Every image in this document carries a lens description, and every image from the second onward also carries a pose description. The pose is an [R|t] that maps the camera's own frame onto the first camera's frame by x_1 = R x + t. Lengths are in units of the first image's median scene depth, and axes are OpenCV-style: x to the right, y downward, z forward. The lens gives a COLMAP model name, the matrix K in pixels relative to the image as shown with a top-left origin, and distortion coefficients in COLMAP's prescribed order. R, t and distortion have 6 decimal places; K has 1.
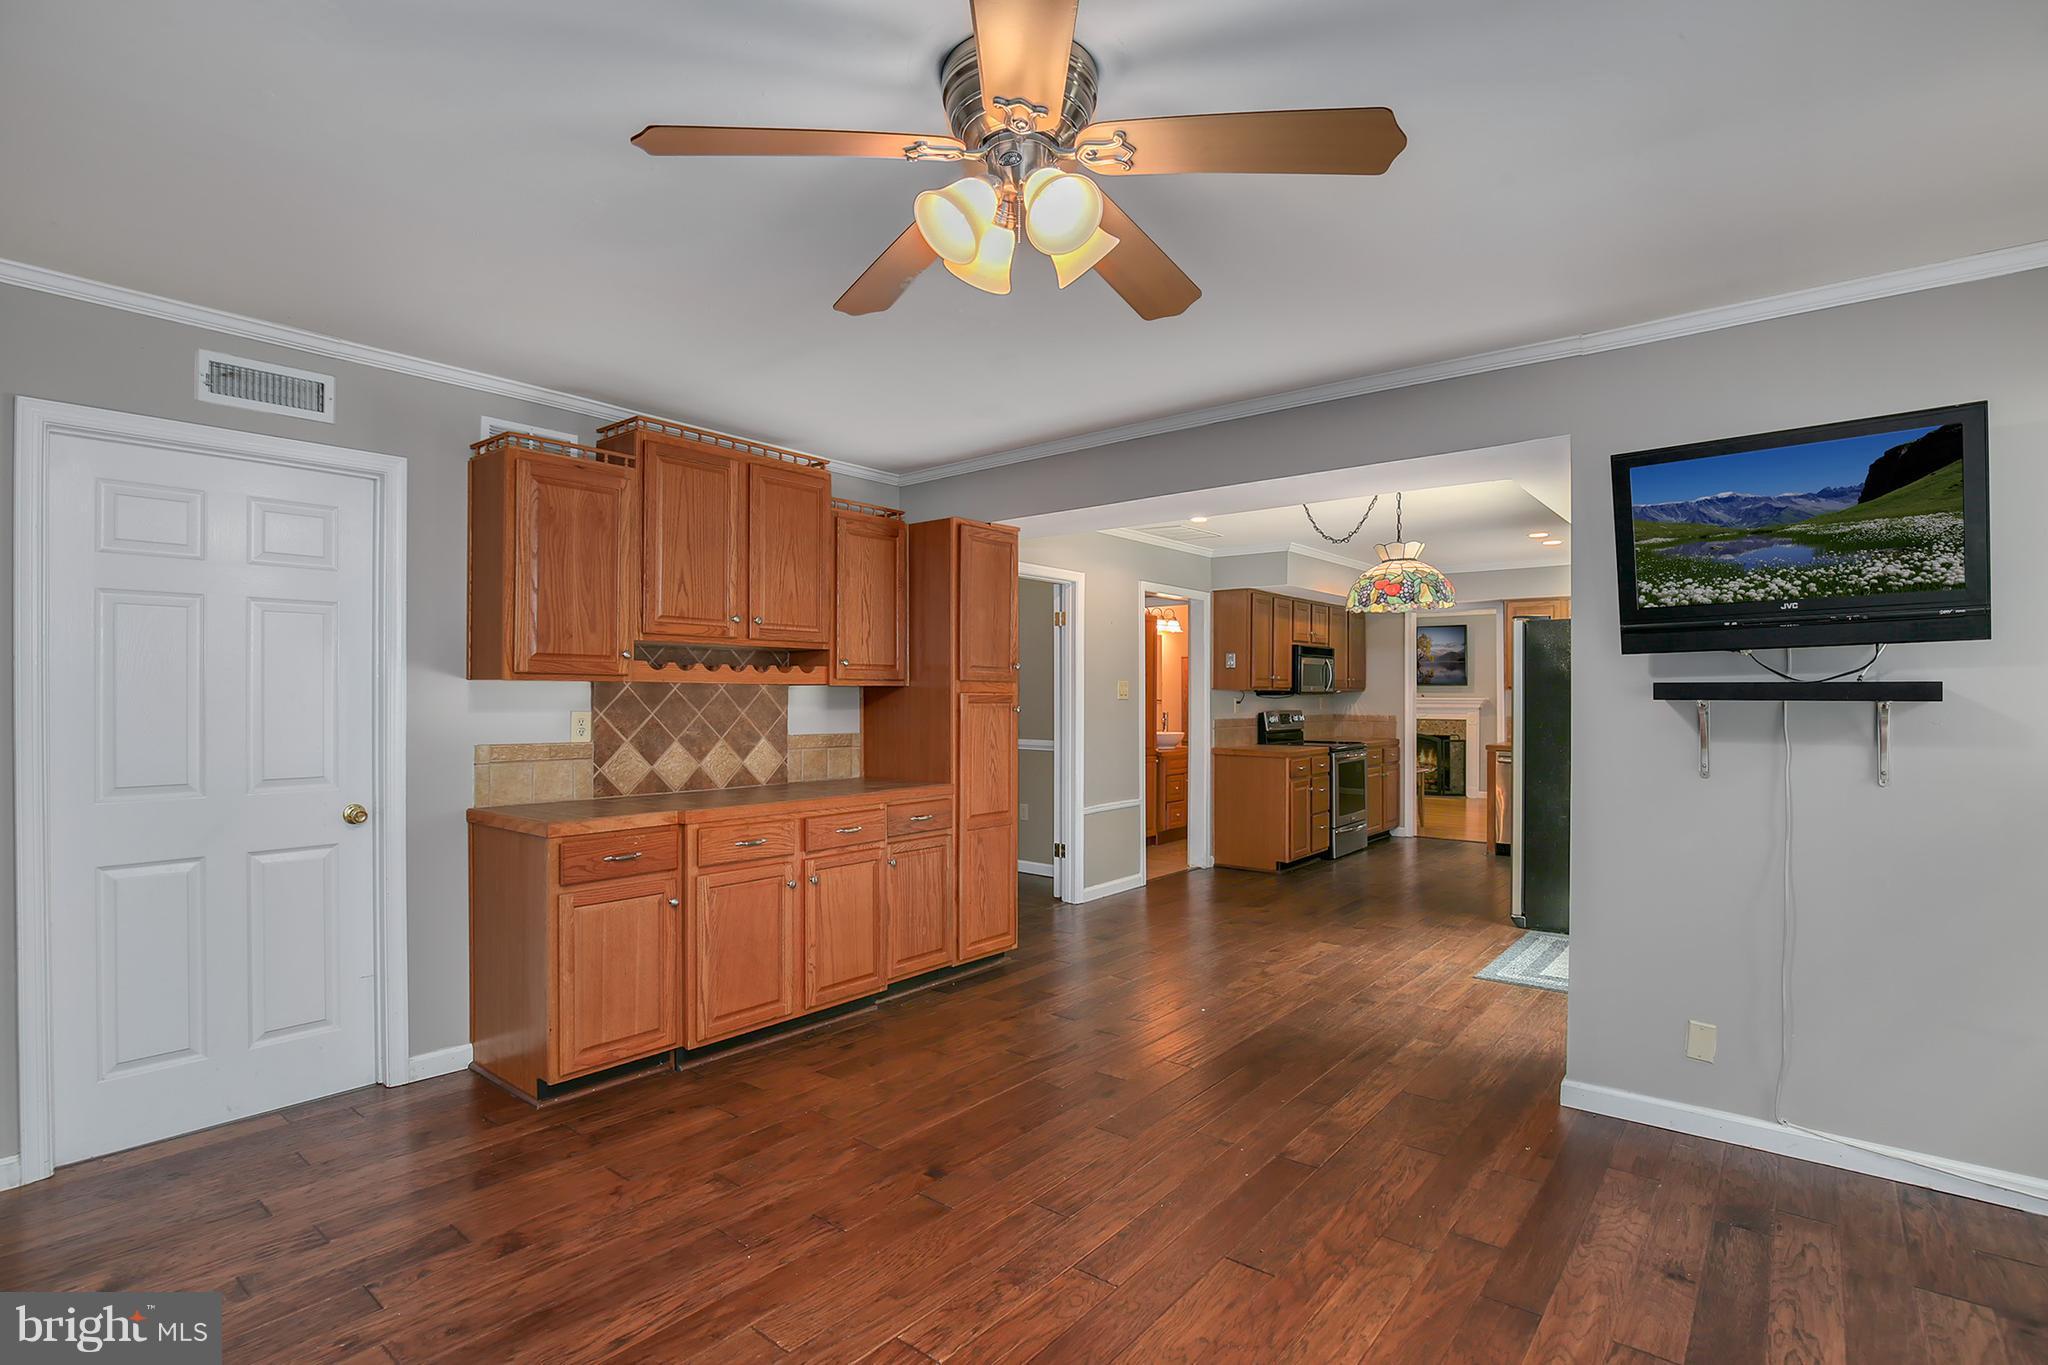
lens RADIAL K [[989.9, 0, 1018.0], [0, 989.9, 694.9], [0, 0, 1]] dist [-0.020986, 0.000049]
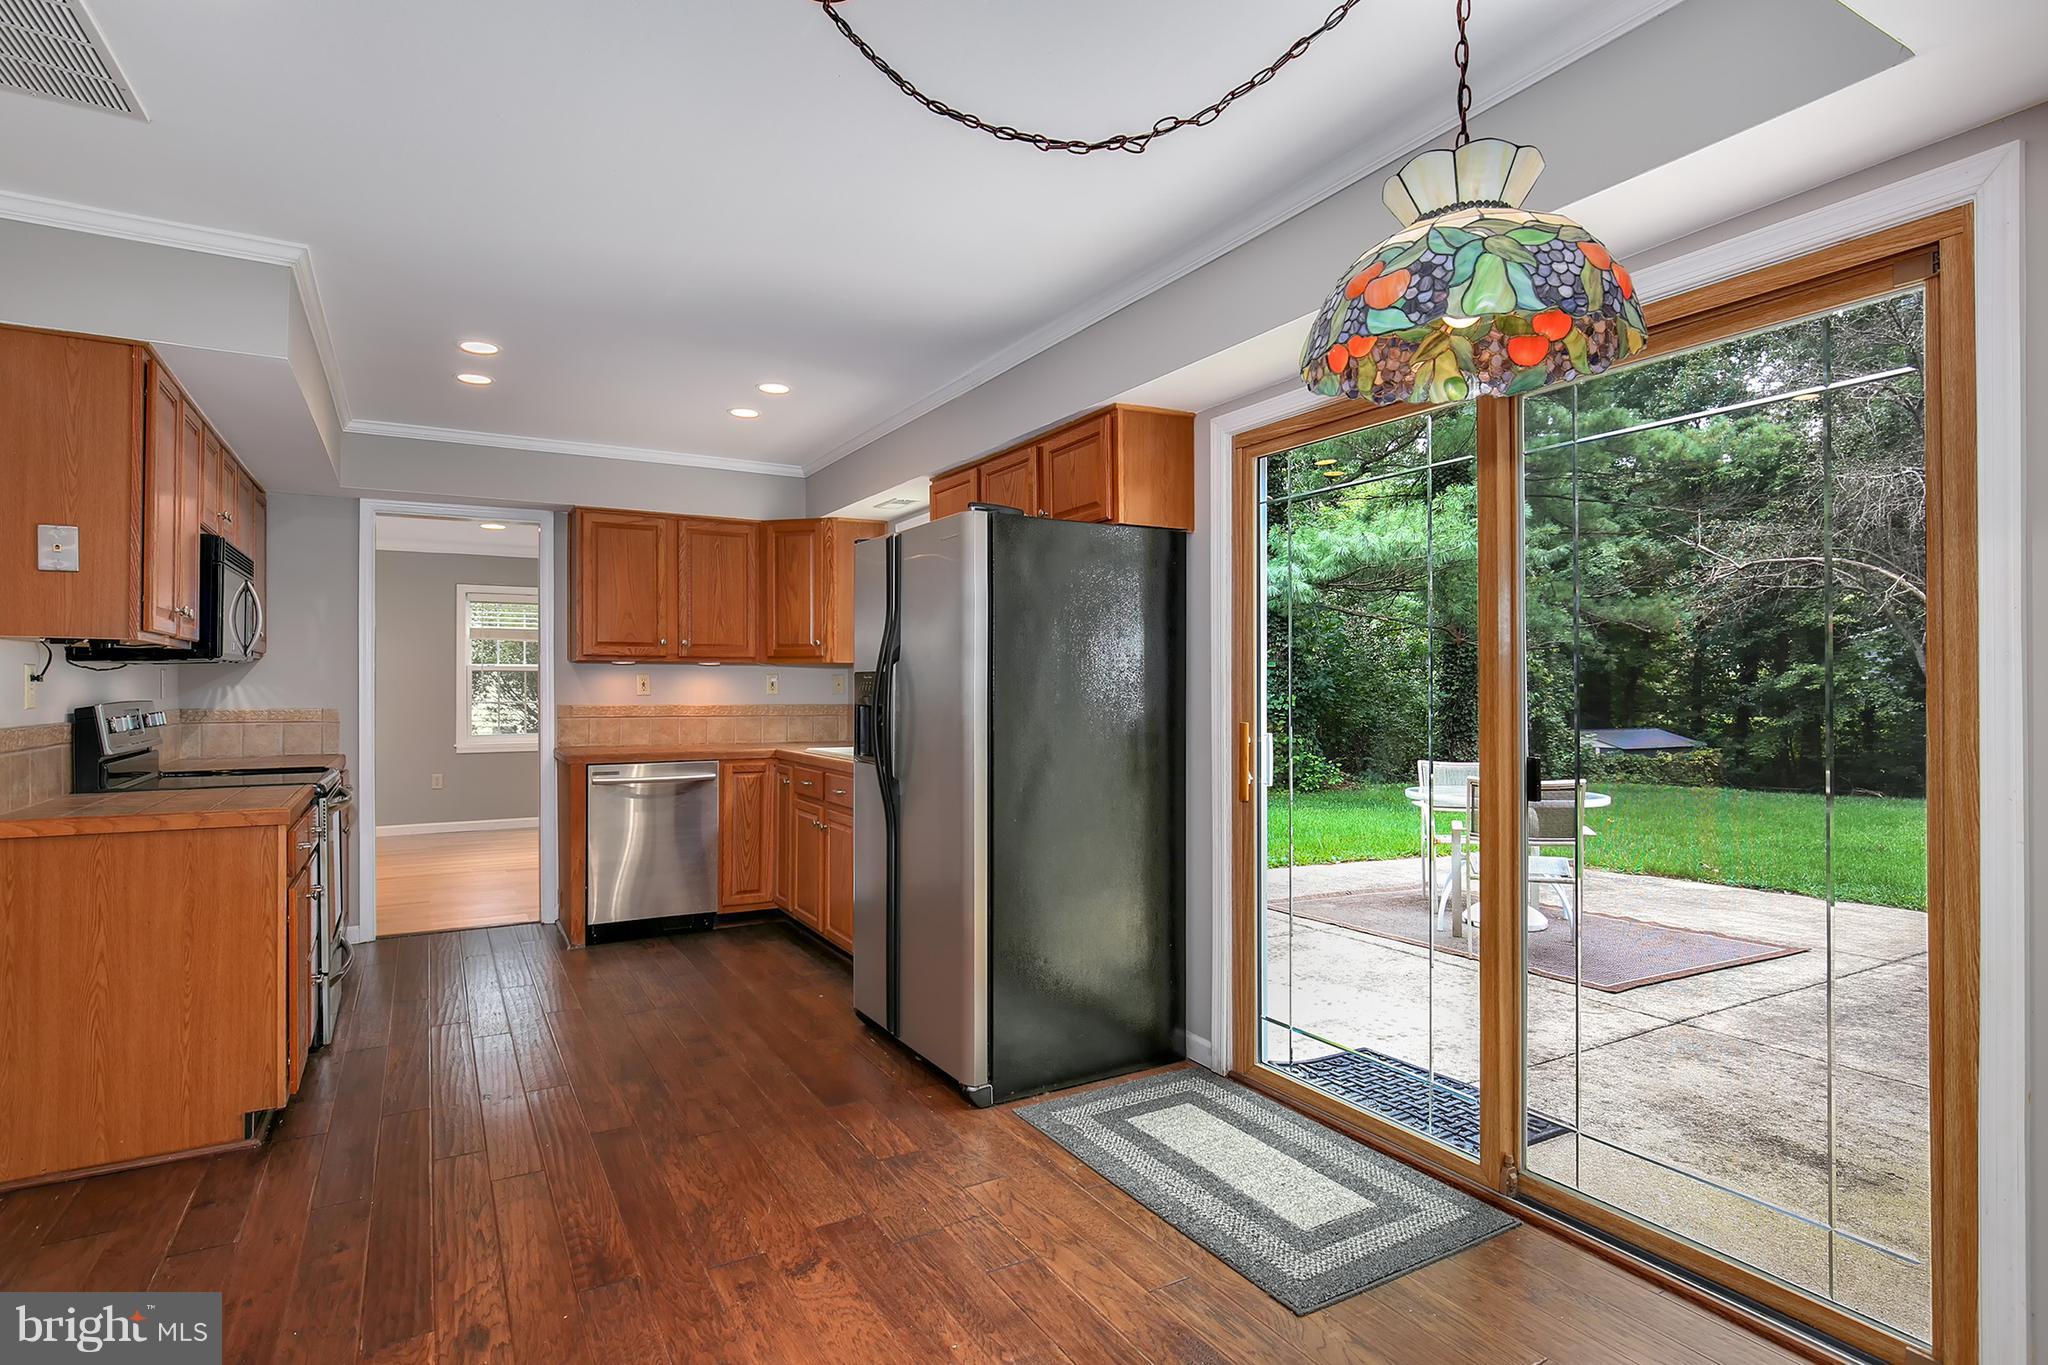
lens RADIAL K [[1038.7, 0, 1024.0], [0, 1038.7, 682.5], [0, 0, 1]] dist [-0.000670, -0.000121]
pose [[0.354674, 0.000930, 0.934990, 0.012213], [0.000696, 0.999999, -0.001258, 0.016774], [-0.934990, 0.001097, 0.354673, 0.955871]]
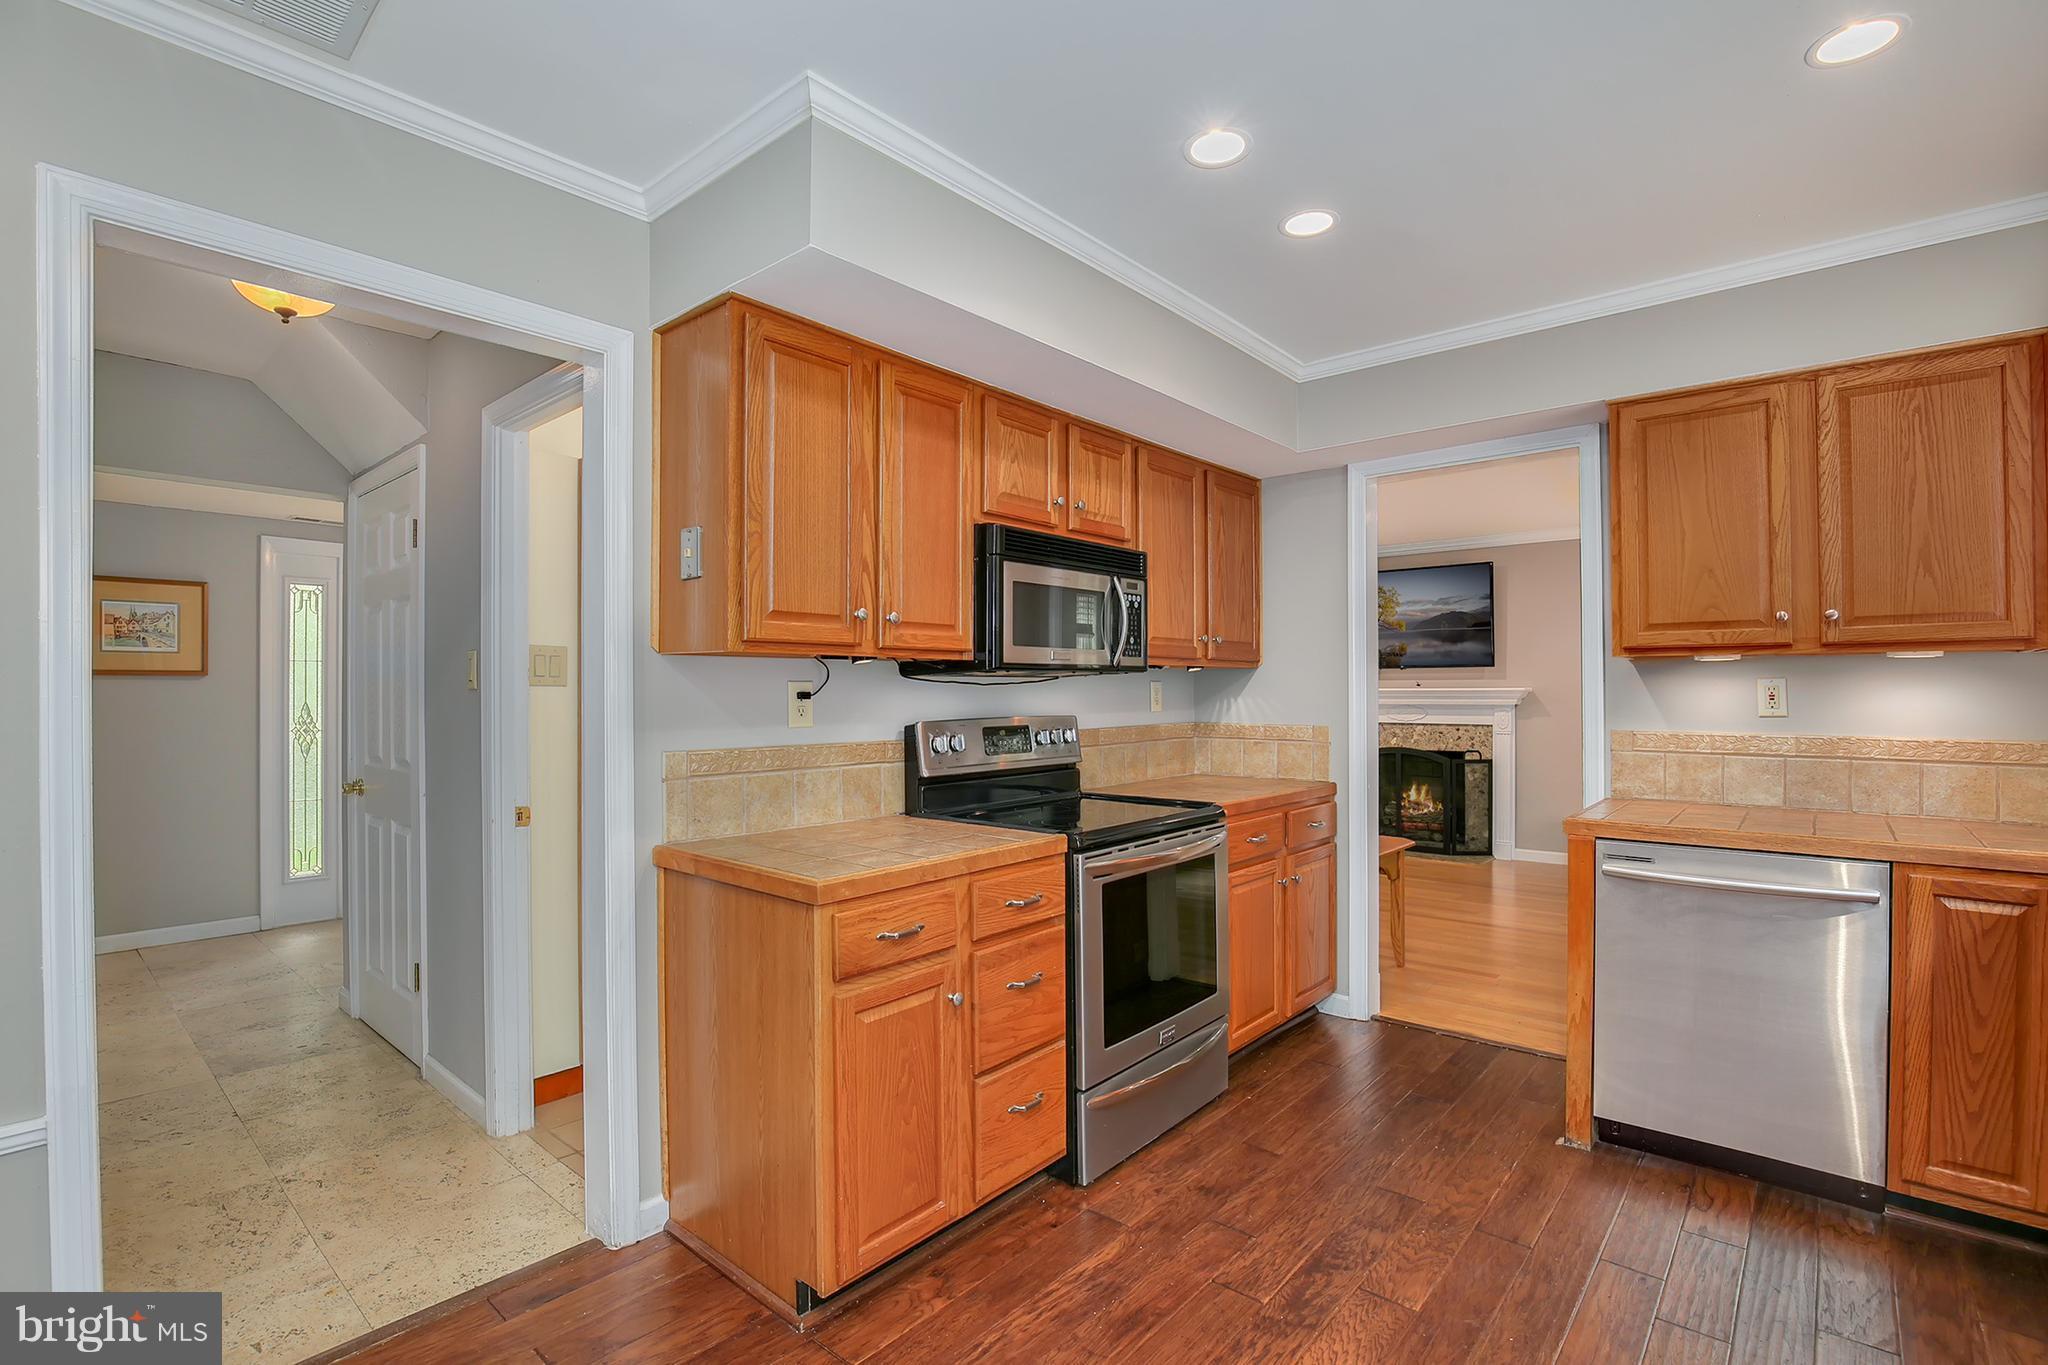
lens RADIAL K [[950.1, 0, 1023.8], [0, 950.1, 688.9], [0, 0, 1]] dist [-0.028184, 0.000405]
pose [[0.999563, -0.004635, -0.029186, 0.531485], [0.004571, 0.999987, -0.002248, 0.010875], [0.029196, 0.002113, 0.999571, 1.189678]]
